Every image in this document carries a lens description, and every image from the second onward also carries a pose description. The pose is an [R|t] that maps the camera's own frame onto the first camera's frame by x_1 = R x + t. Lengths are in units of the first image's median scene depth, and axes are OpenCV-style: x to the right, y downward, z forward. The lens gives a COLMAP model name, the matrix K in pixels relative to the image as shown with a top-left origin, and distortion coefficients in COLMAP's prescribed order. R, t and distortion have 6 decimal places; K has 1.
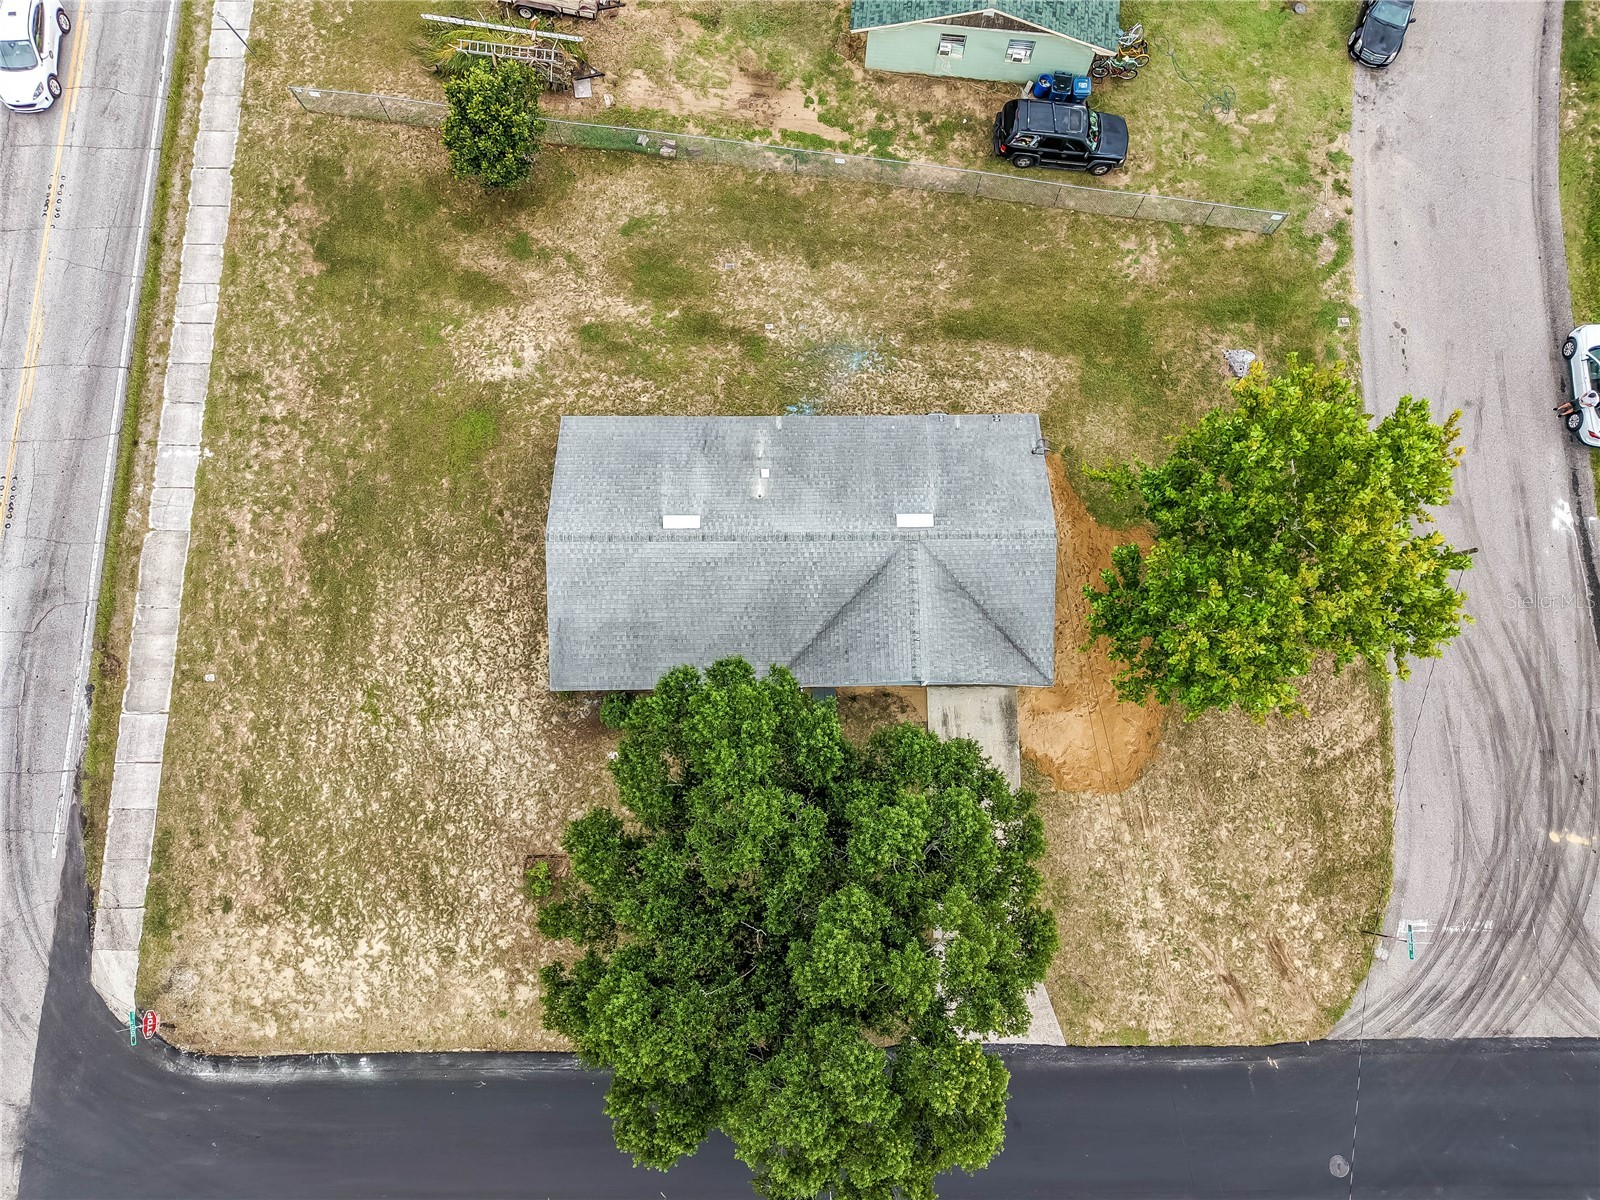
lens RADIAL K [[1086.8, 0, 800.0], [0, 1086.8, 600.0], [0, 0, 1]] dist [0.030410, -0.026751]
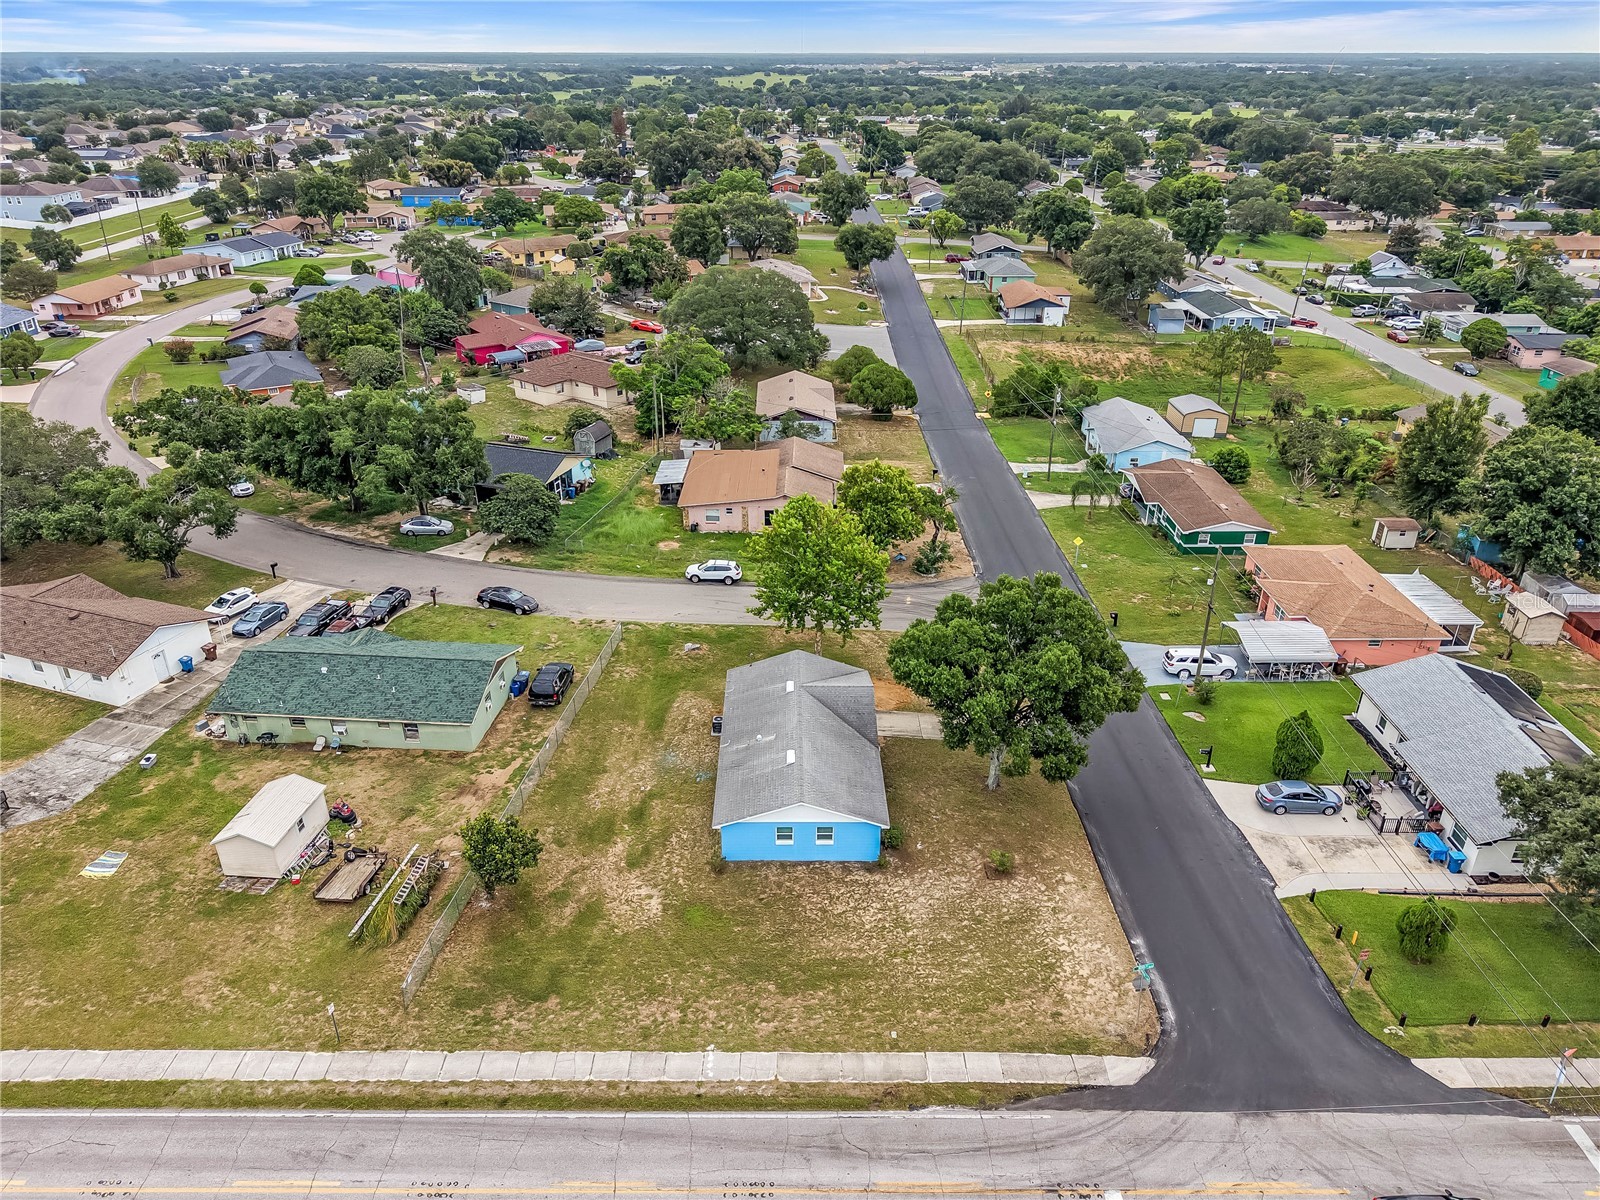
lens RADIAL K [[1086.8, 0, 800.0], [0, 1086.8, 600.0], [0, 0, 1]] dist [0.030410, -0.026751]
pose [[-0.004253, -0.453775, 0.891106, -1.449250], [0.974932, 0.196358, 0.104644, -0.272082], [-0.222461, 0.869213, 0.441565, 0.008155]]
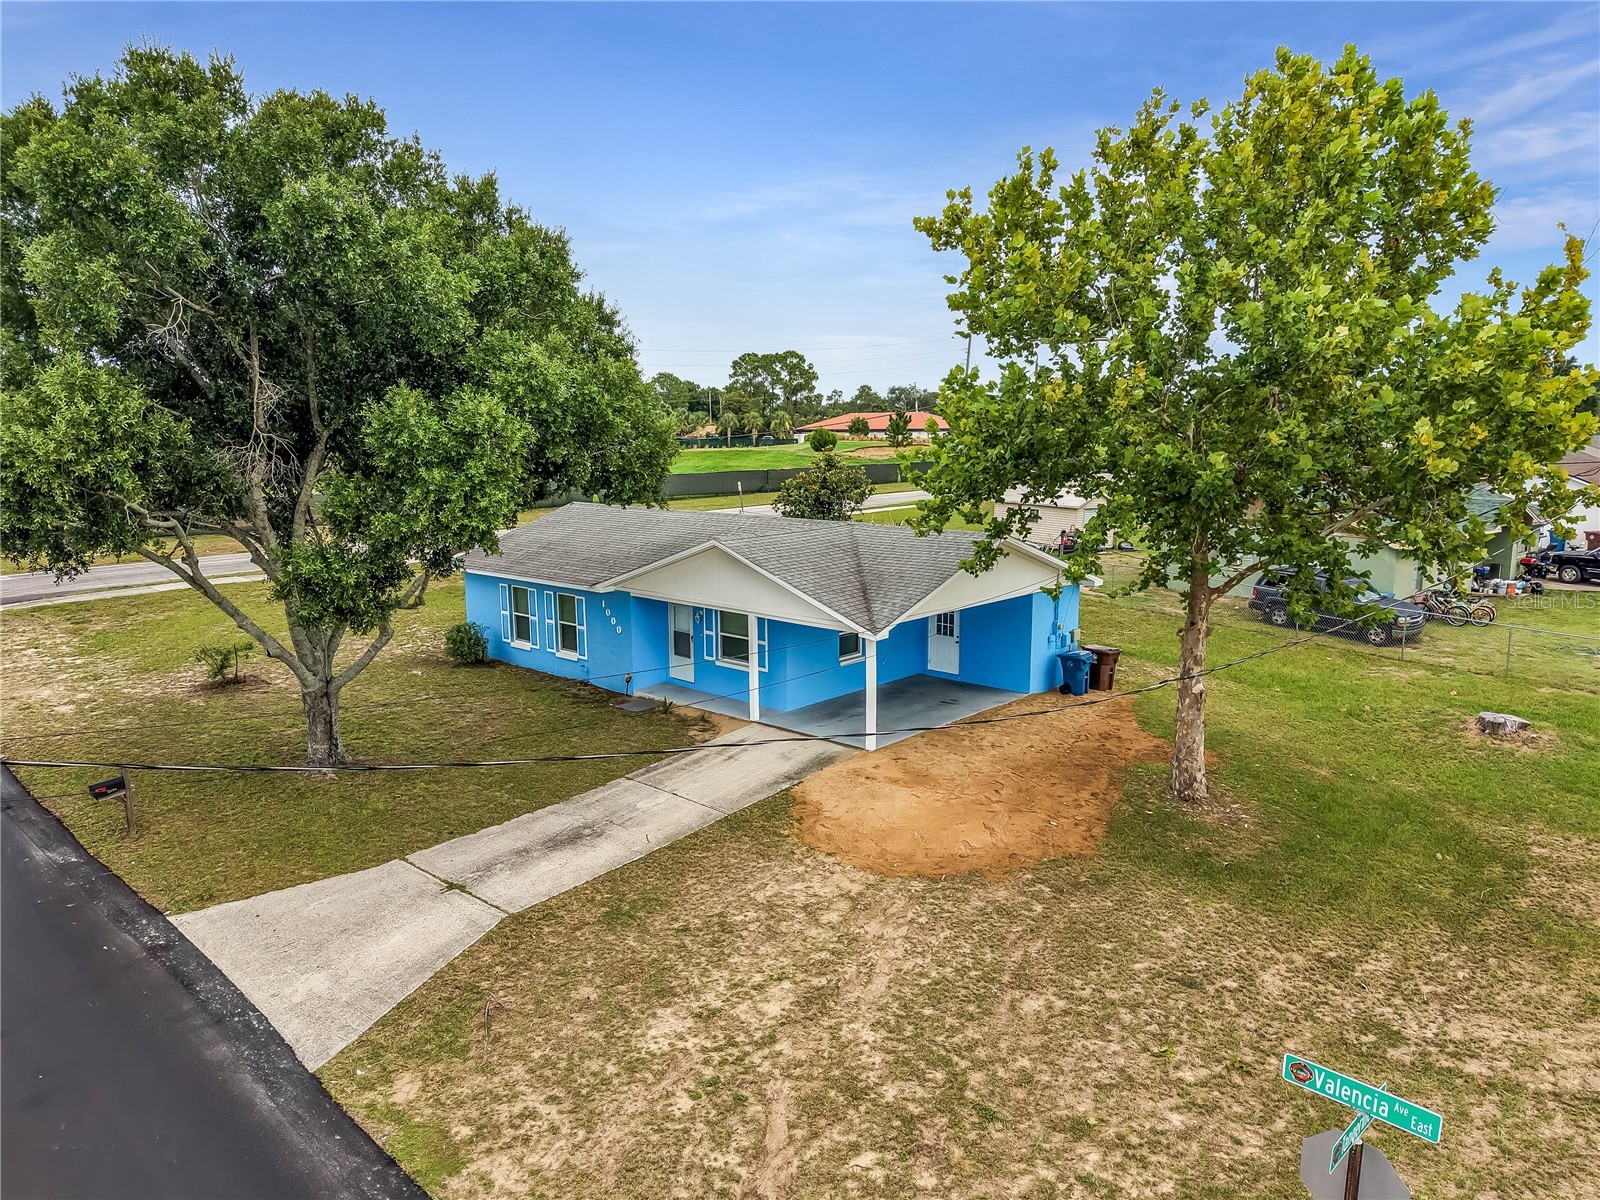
lens RADIAL K [[1086.8, 0, 800.0], [0, 1086.8, 600.0], [0, 0, 1]] dist [0.030410, -0.026751]
pose [[0.730767, 0.100090, -0.675250, 0.576416], [-0.663883, 0.334424, -0.668895, 0.478430], [0.158870, 0.937093, 0.310834, 0.747422]]
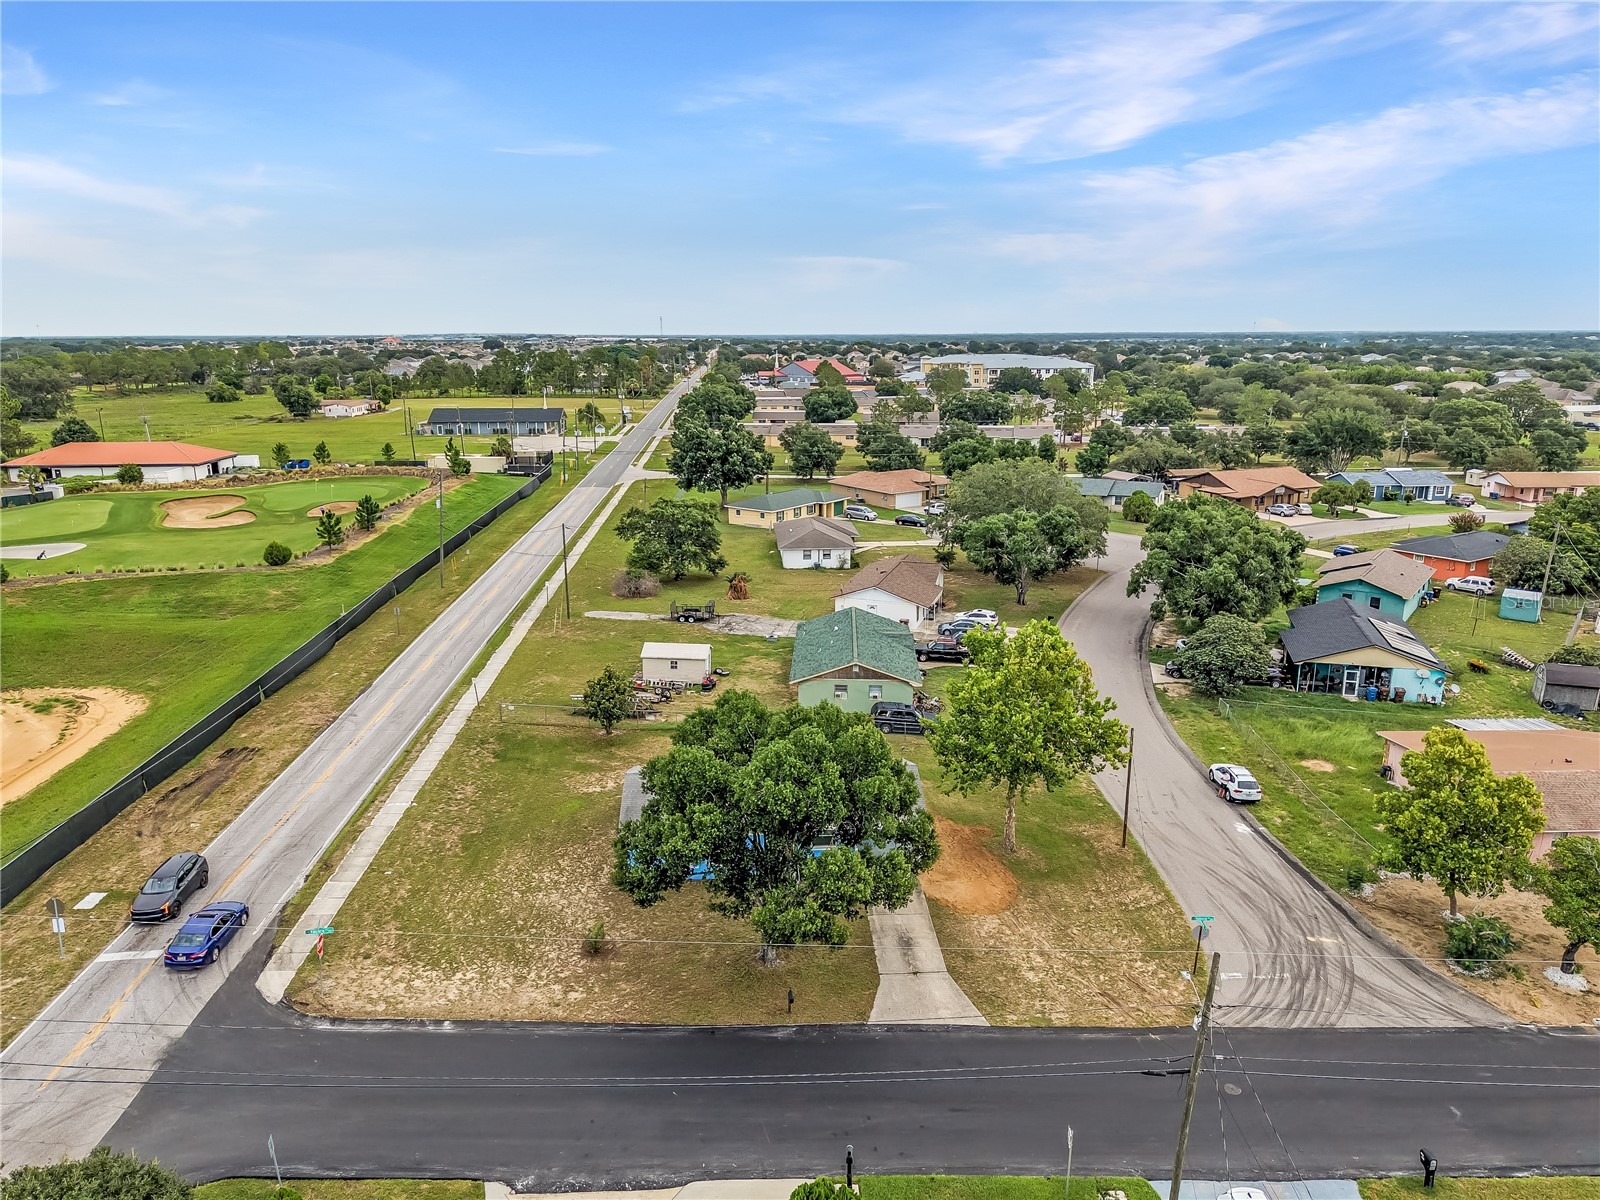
lens RADIAL K [[1086.8, 0, 800.0], [0, 1086.8, 600.0], [0, 0, 1]] dist [0.030410, -0.026751]
pose [[0.998487, -0.022716, 0.050086, -0.033058], [0.054957, 0.446948, -0.892870, 1.287956], [-0.002103, 0.894271, 0.447520, -0.024341]]
